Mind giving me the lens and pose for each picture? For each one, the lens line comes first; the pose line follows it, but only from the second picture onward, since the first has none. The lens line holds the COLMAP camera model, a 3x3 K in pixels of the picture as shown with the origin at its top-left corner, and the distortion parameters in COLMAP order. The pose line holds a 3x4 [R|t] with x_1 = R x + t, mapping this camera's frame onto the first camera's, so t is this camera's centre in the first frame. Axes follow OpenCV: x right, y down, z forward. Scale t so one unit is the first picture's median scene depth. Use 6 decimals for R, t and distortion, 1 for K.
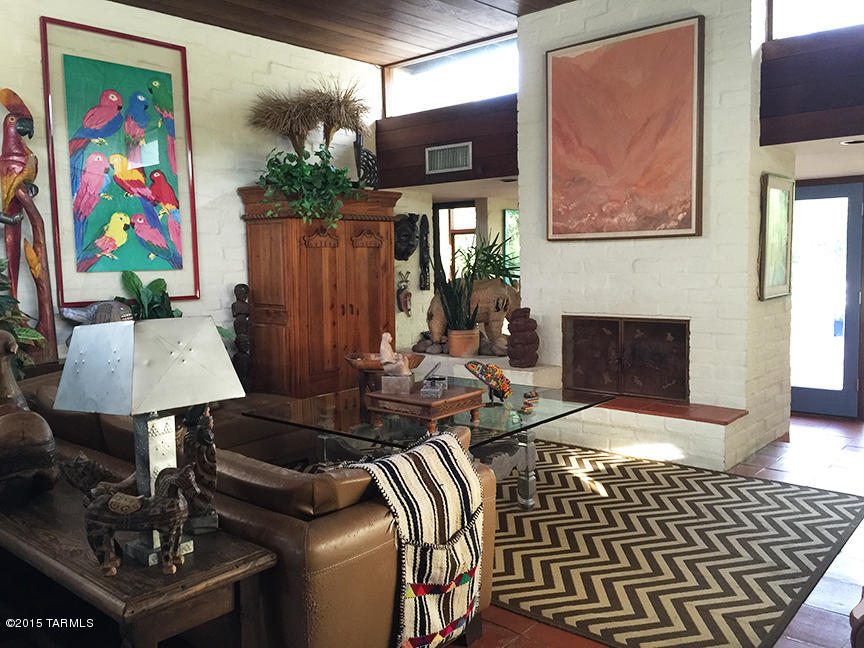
lens RADIAL K [[740.1, 0, 432.0], [0, 740.1, 324.0], [0, 0, 1]] dist [0.074510, -0.101756]
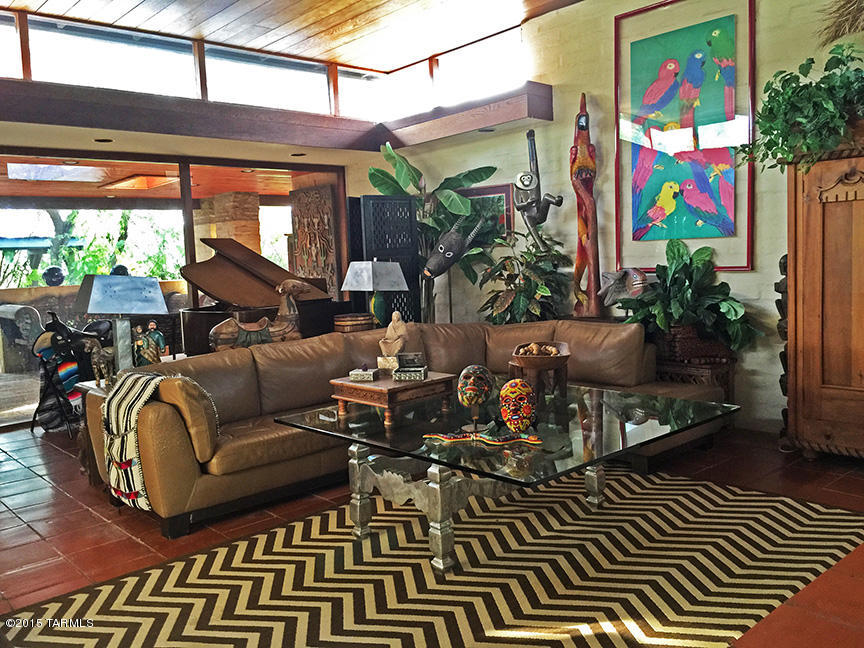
lens RADIAL K [[740.1, 0, 432.0], [0, 740.1, 324.0], [0, 0, 1]] dist [0.074510, -0.101756]
pose [[-0.109894, 0.125657, -0.985968, 0.638917], [-0.042566, 0.990471, 0.130975, -0.076184], [0.993031, 0.056362, -0.103498, 0.795717]]
